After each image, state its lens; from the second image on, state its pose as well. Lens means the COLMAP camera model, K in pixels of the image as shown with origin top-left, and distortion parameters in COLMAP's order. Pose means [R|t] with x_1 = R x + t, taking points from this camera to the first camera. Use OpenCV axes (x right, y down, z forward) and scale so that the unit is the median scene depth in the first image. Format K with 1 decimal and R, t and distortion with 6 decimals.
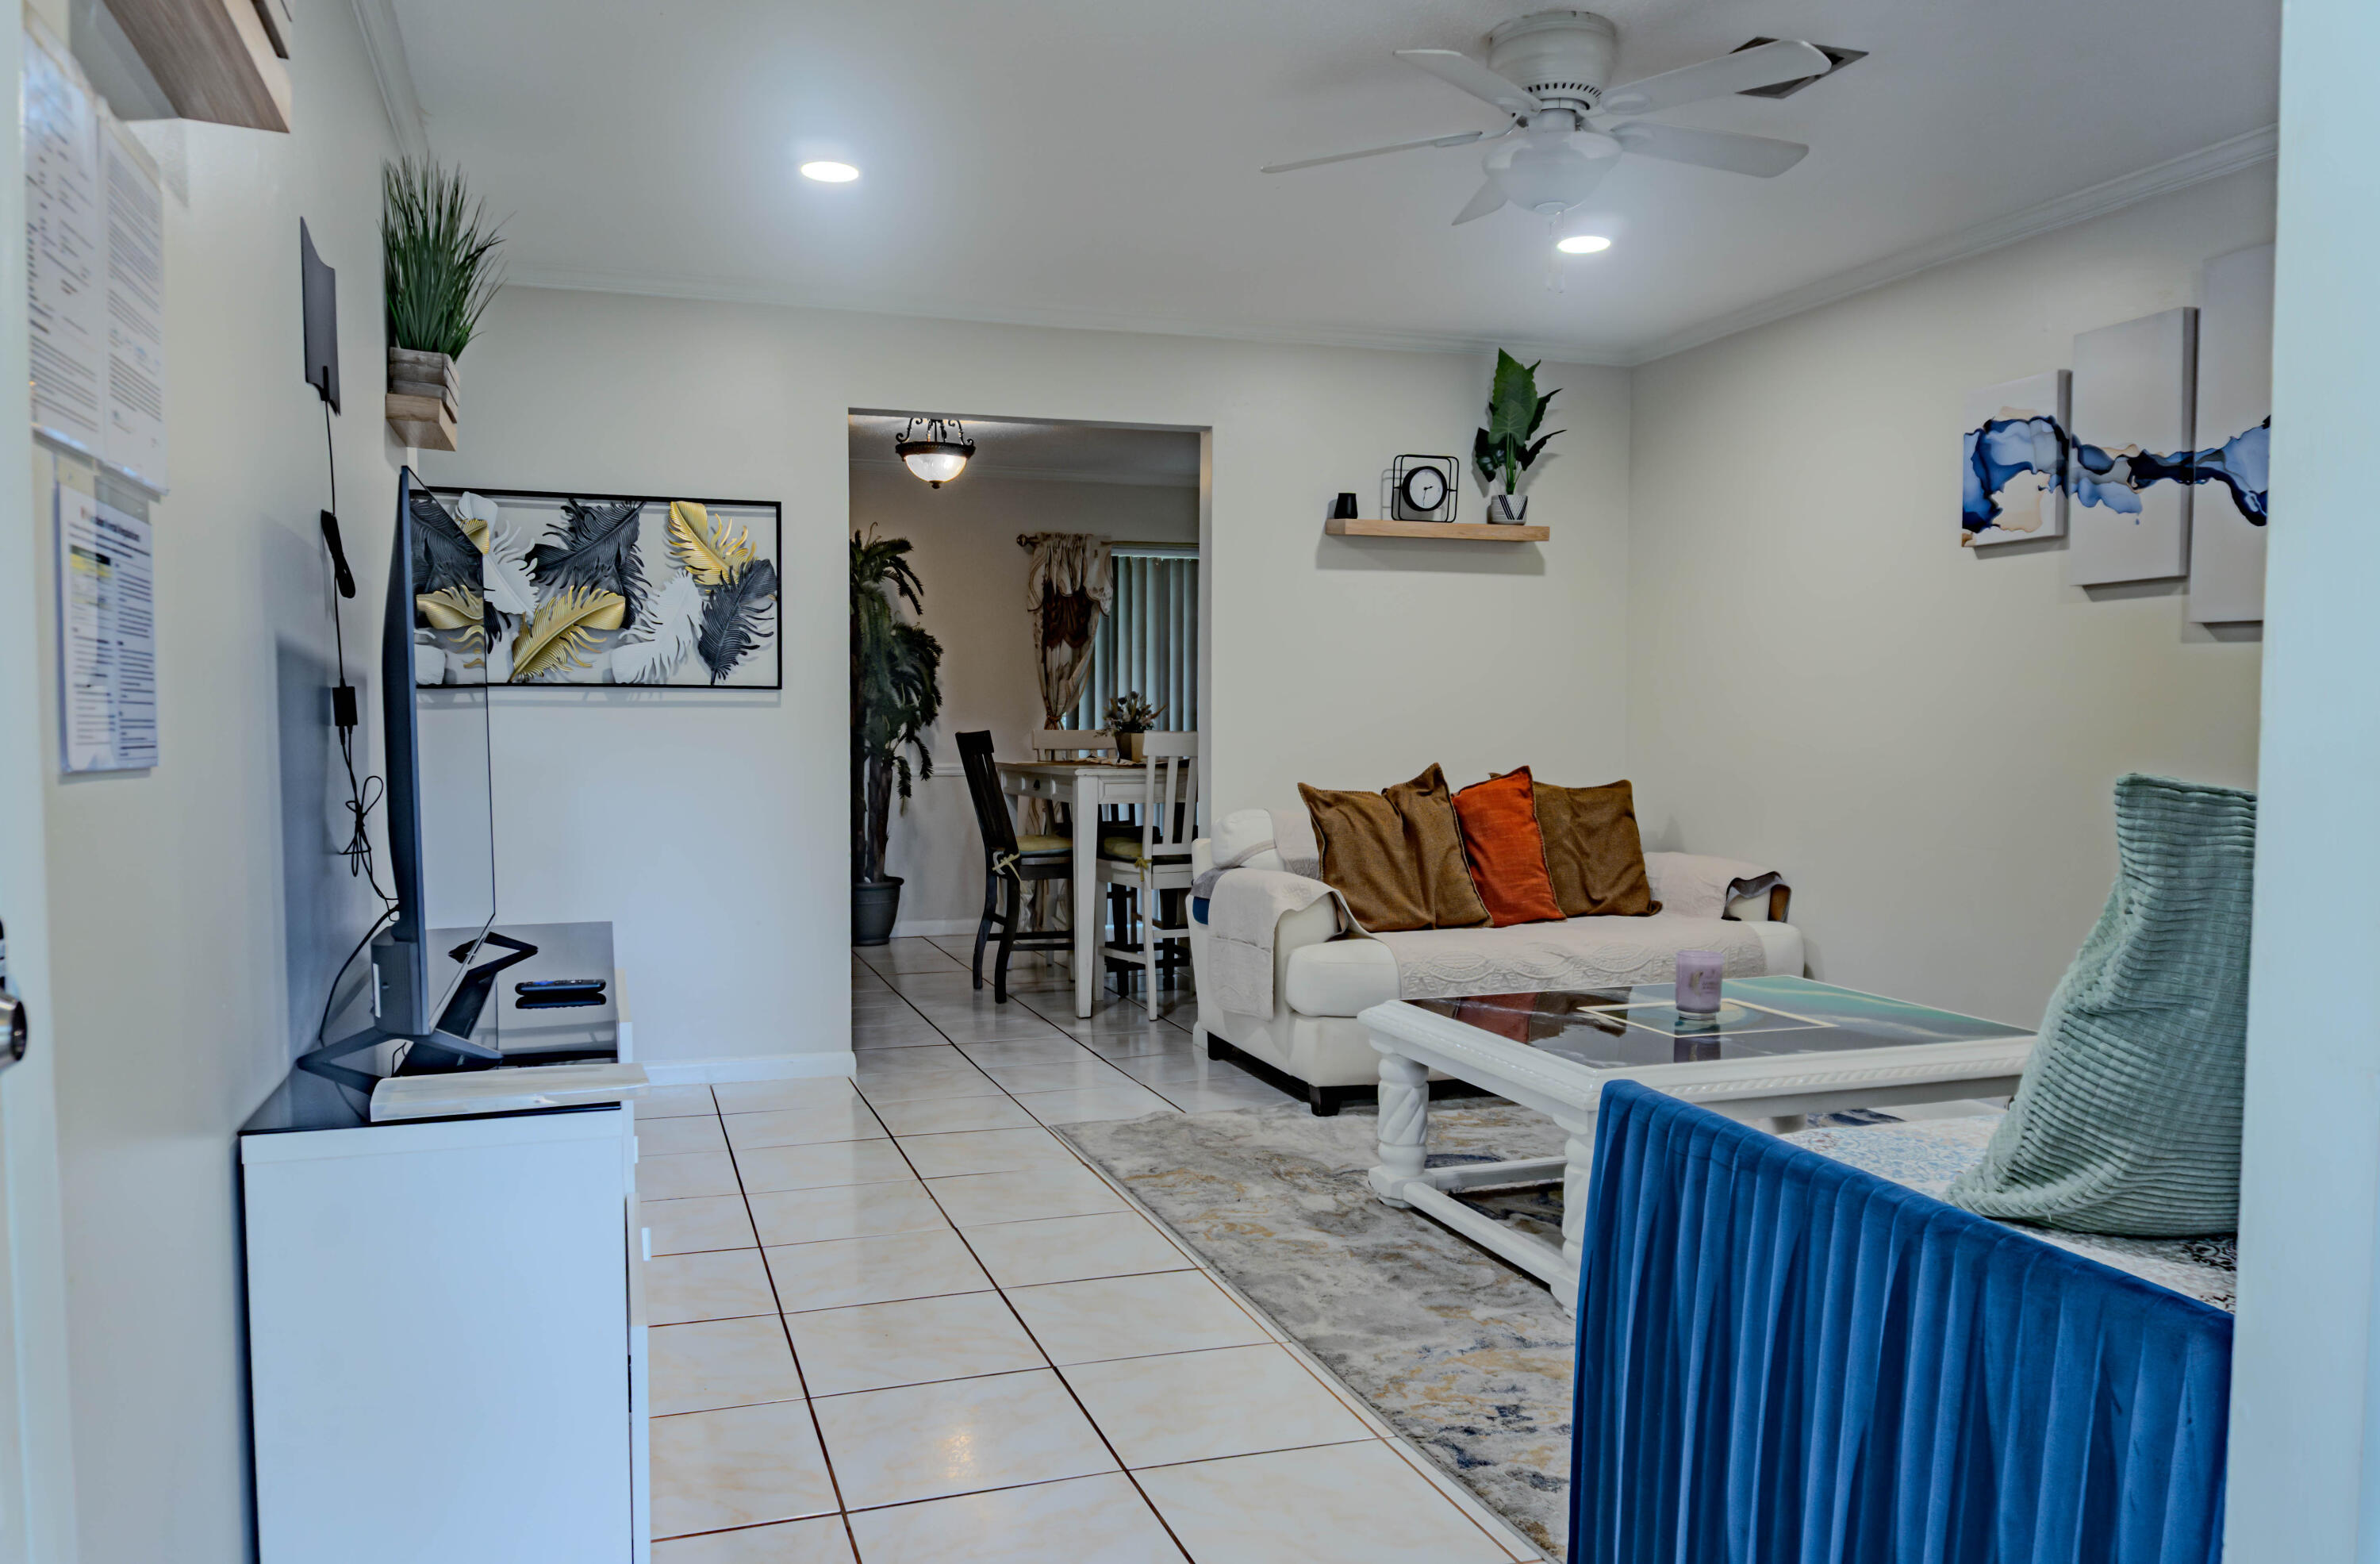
lens RADIAL K [[1662.6, 0, 1158.2], [0, 1662.6, 784.5], [0, 0, 1]] dist [0.001910, -0.004093]
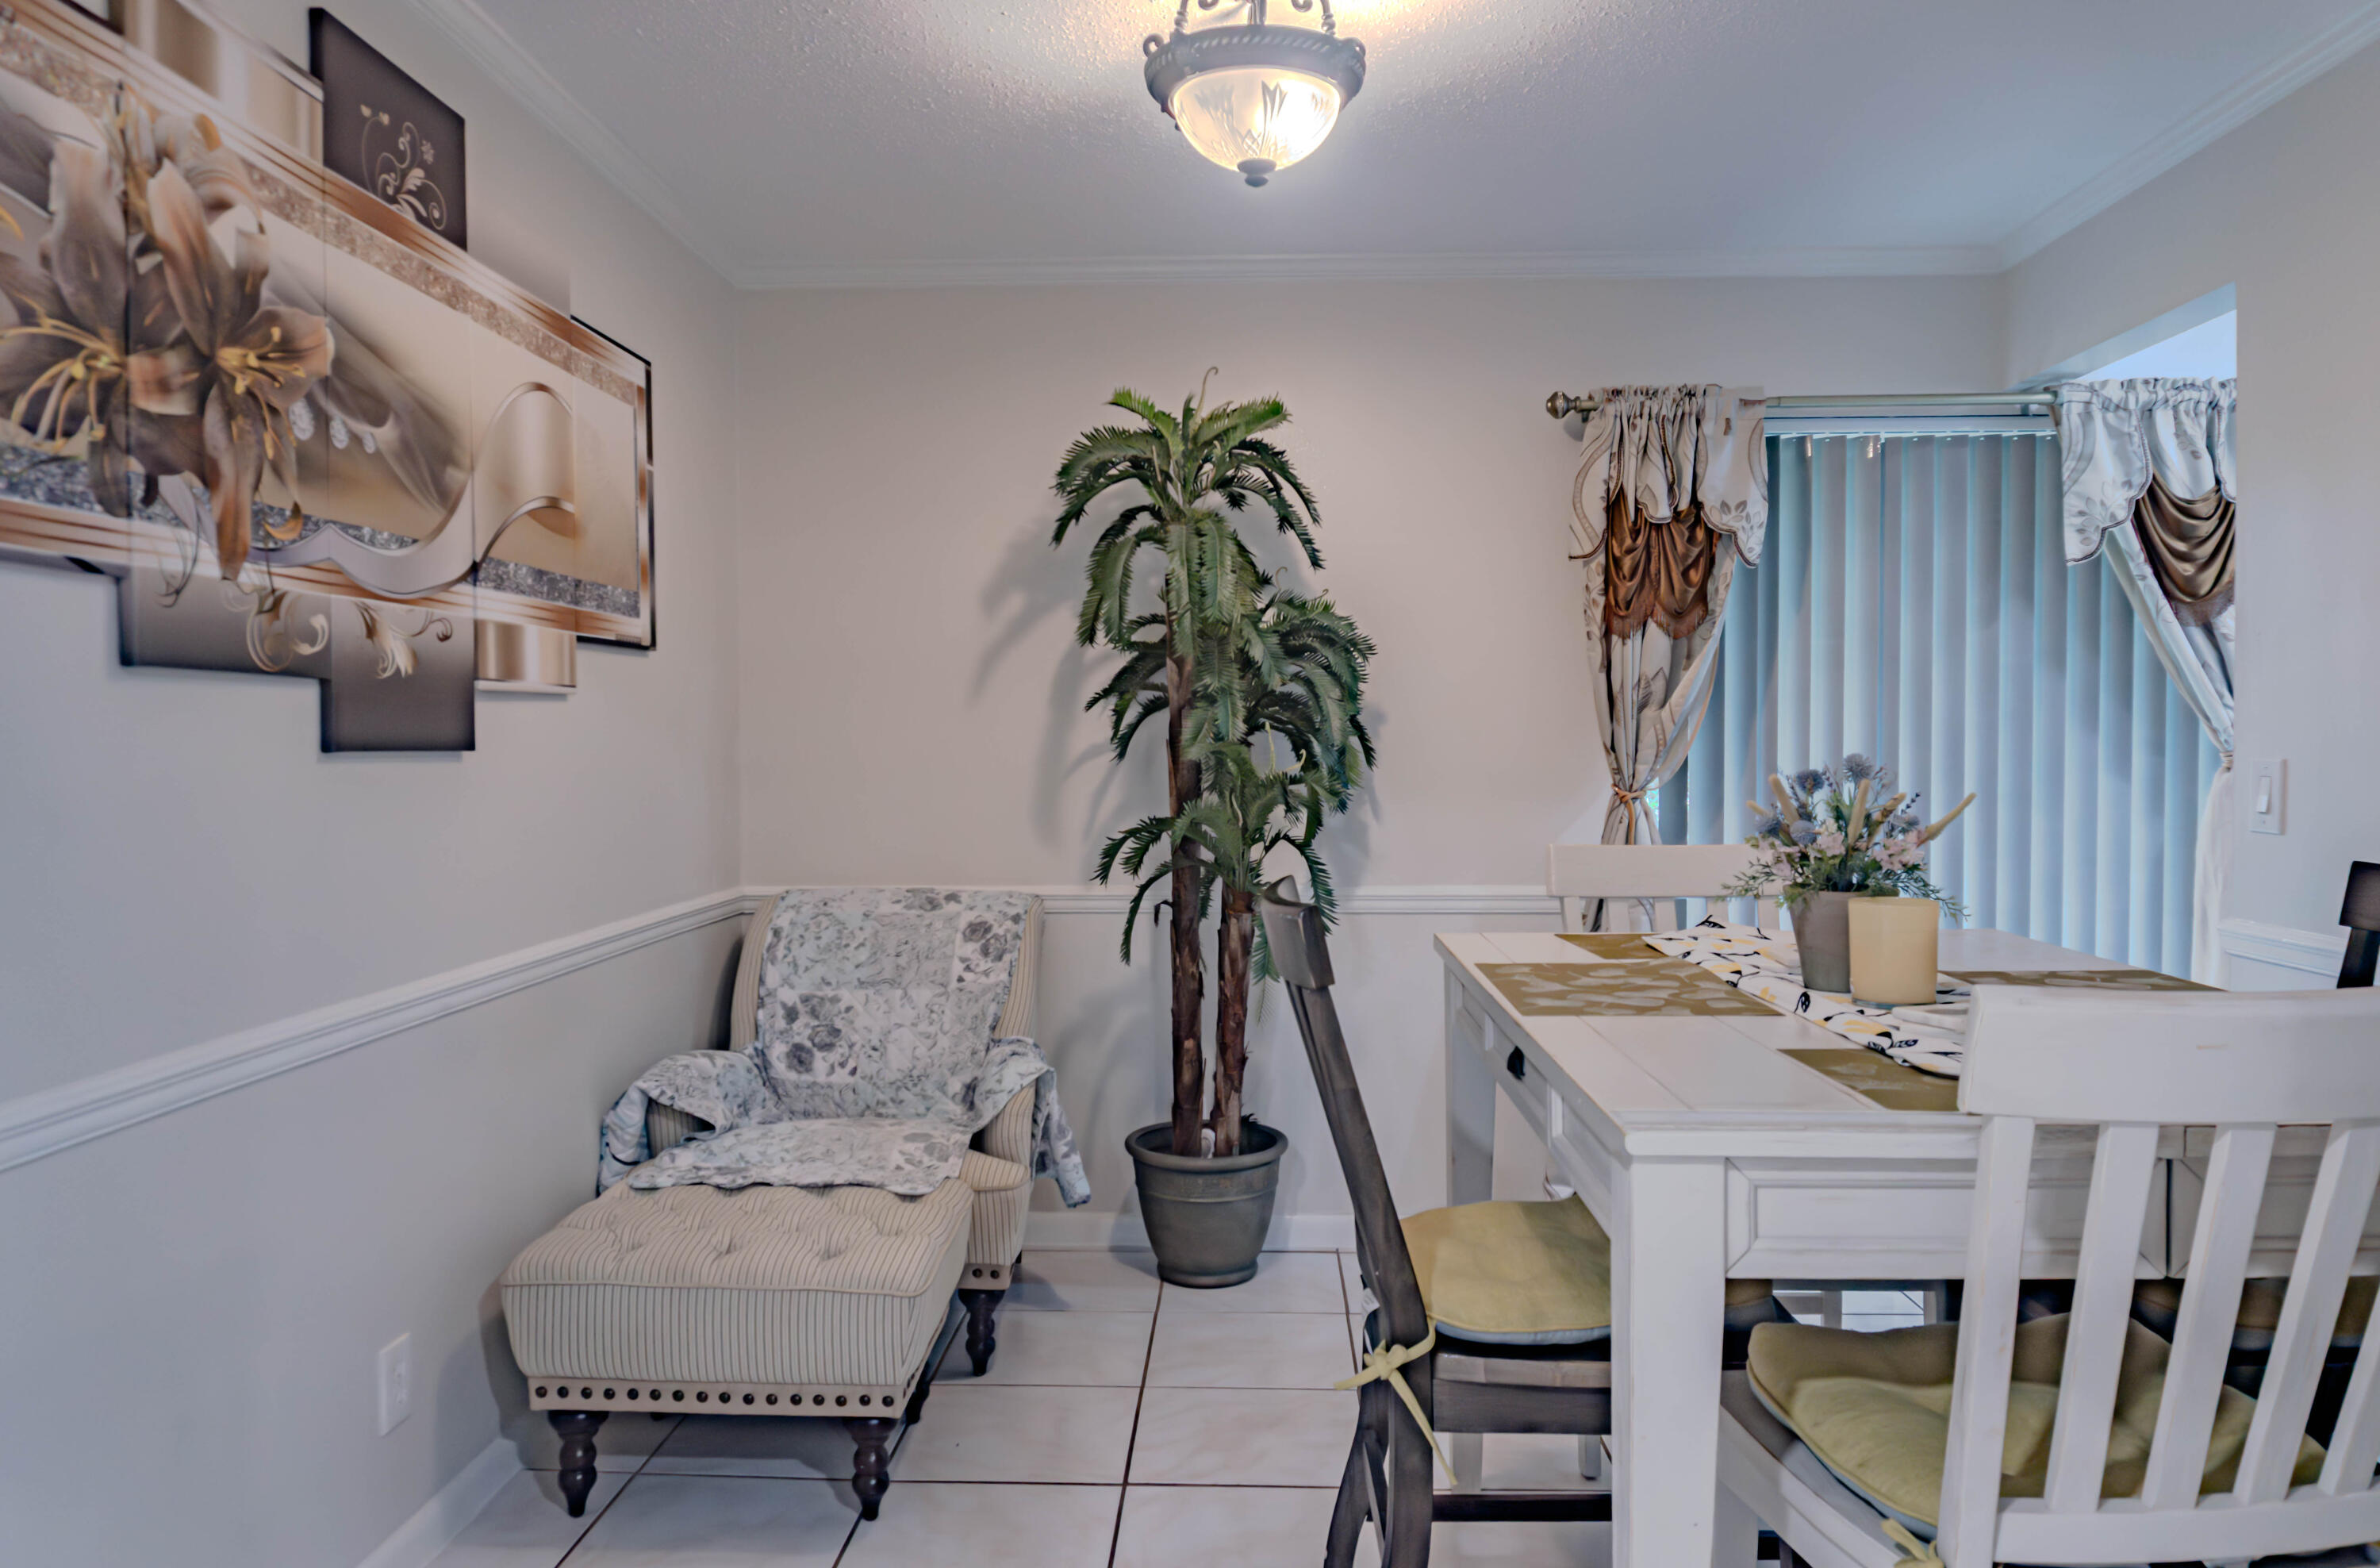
lens RADIAL K [[1662.7, 0, 1158.2], [0, 1662.7, 786.5], [0, 0, 1]] dist [0.001910, -0.004093]
pose [[0.932644, 0.005498, -0.360755, -0.019373], [-0.009883, 0.999898, -0.010311, -0.037500], [0.360662, 0.013182, 0.932603, 0.554886]]
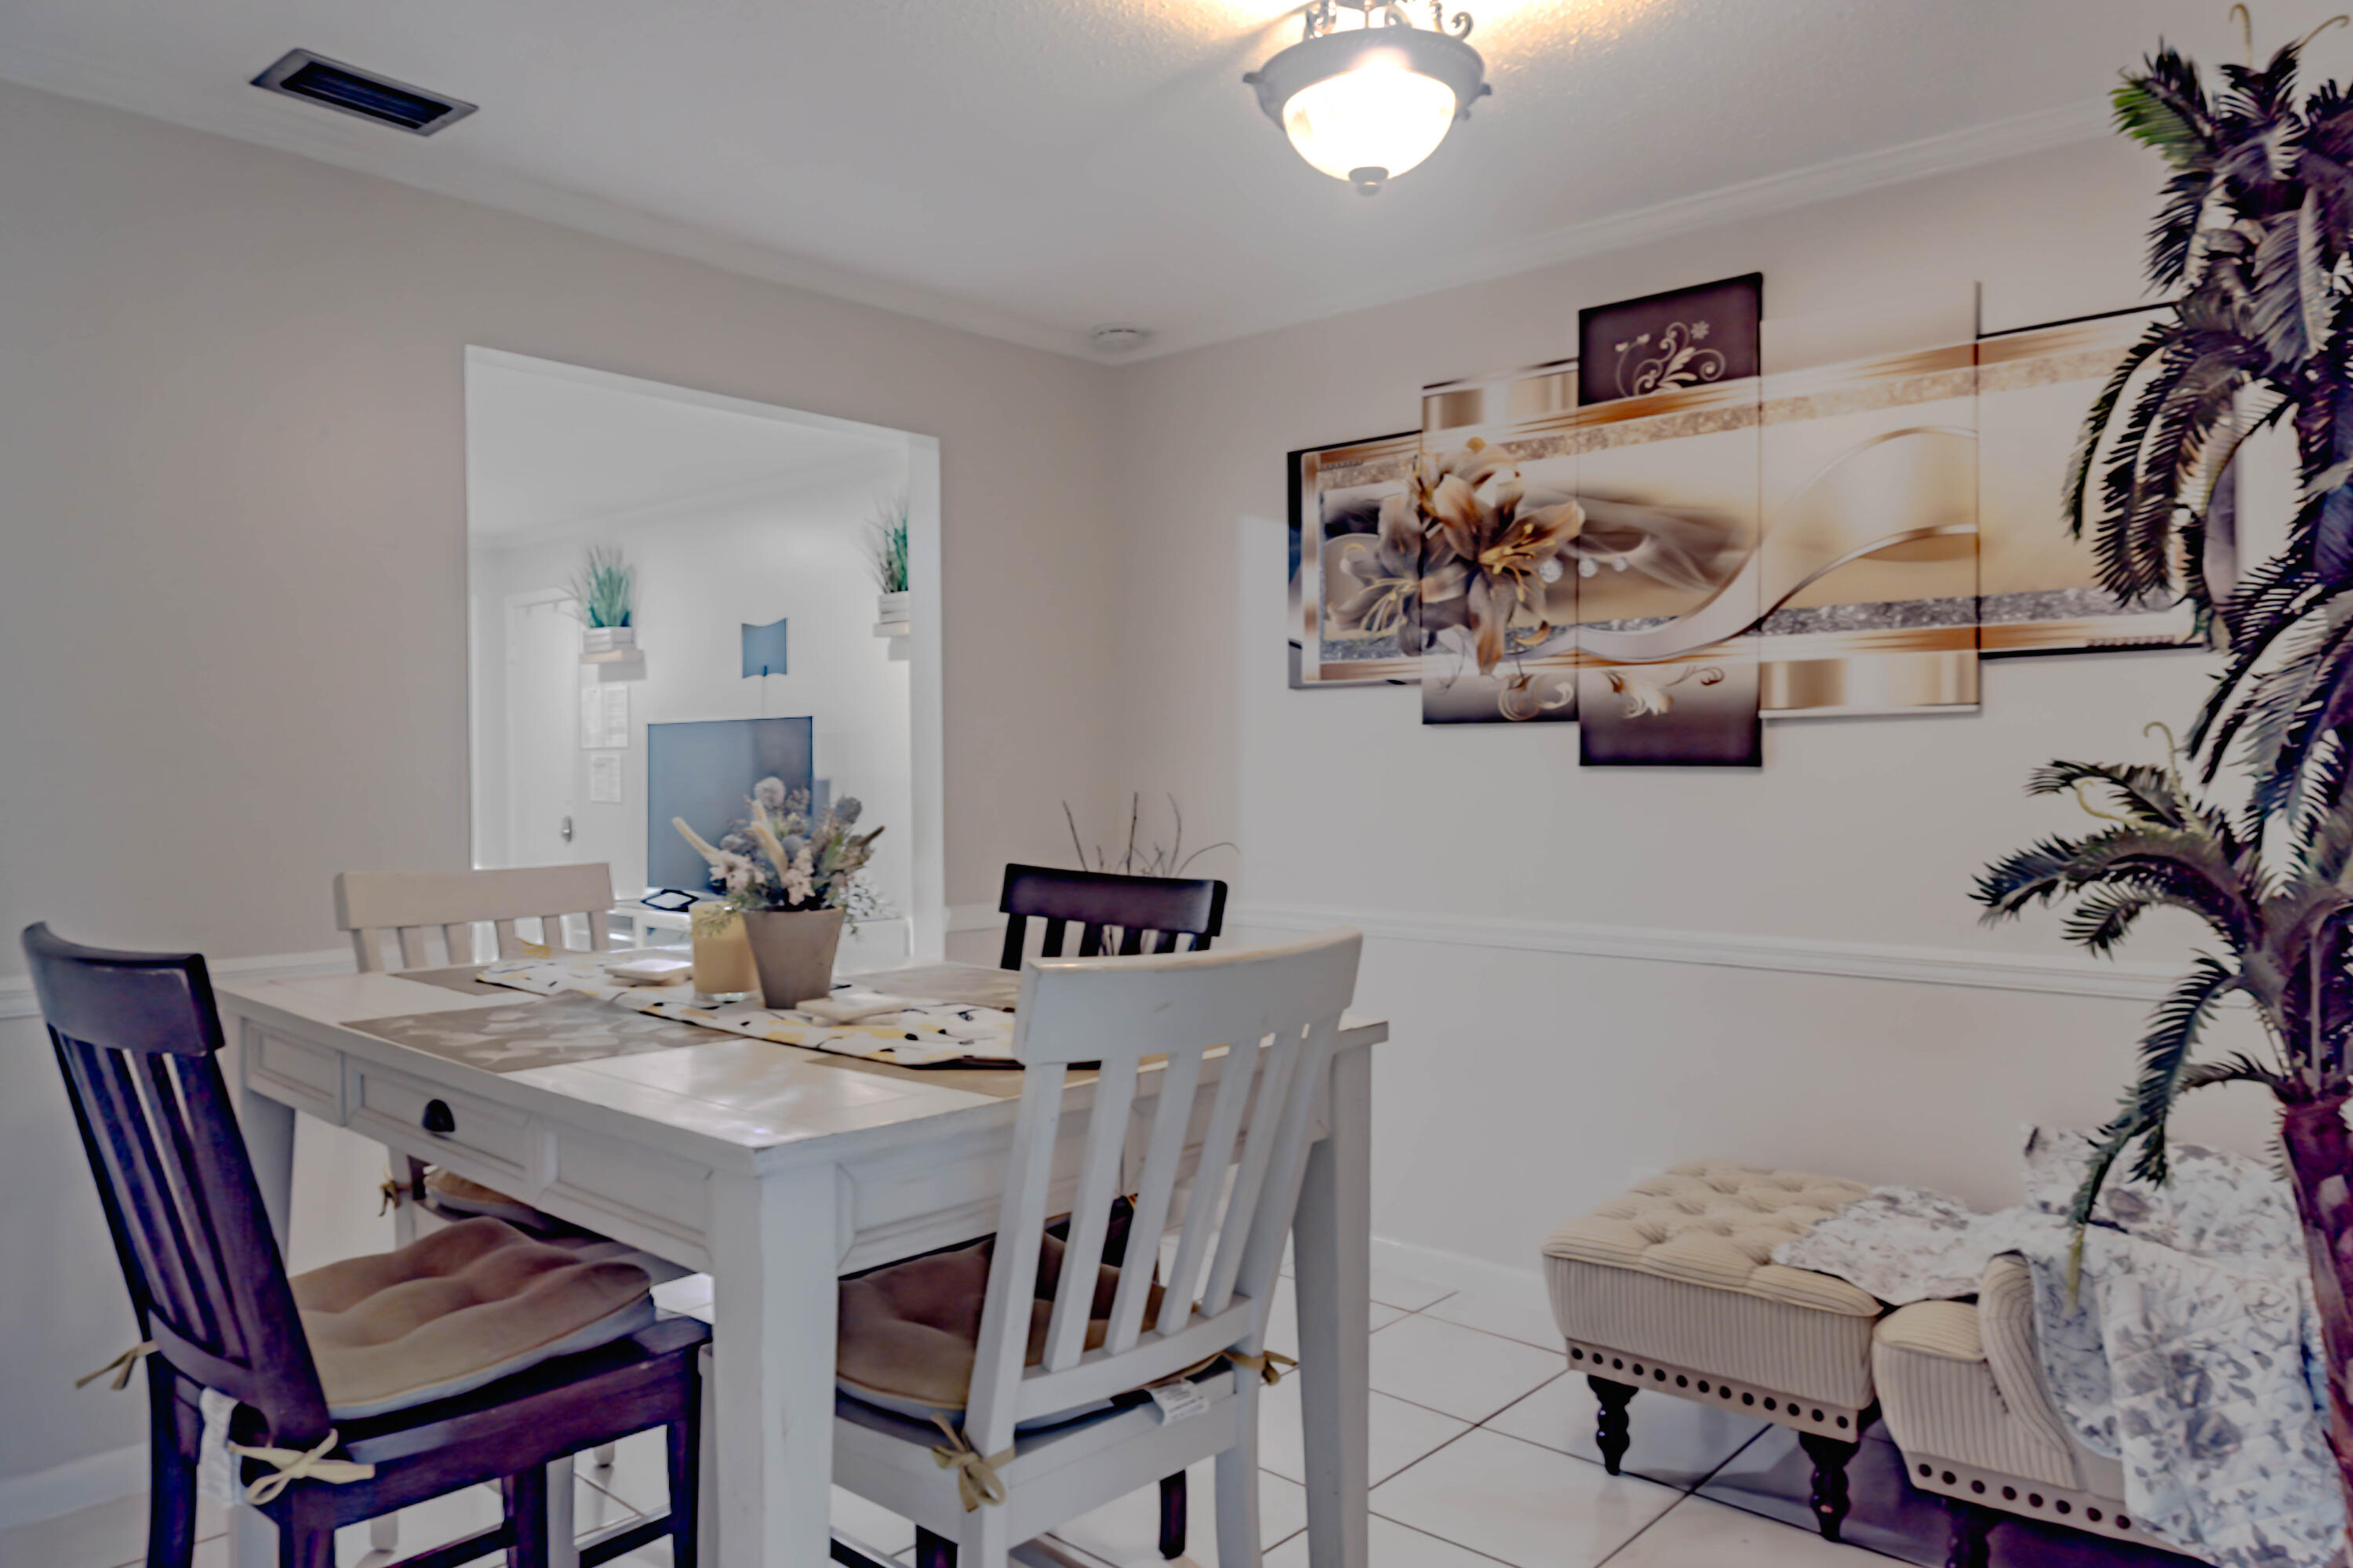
lens RADIAL K [[1576.5, 0, 1176.5], [0, 1576.5, 784.0], [0, 0, 1]] dist [0.002230, 0.000200]
pose [[-0.864292, 0.009801, -0.502895, 0.058026], [-0.017025, 0.998667, 0.048723, -0.058111], [0.502702, 0.050673, -0.862973, 1.058944]]
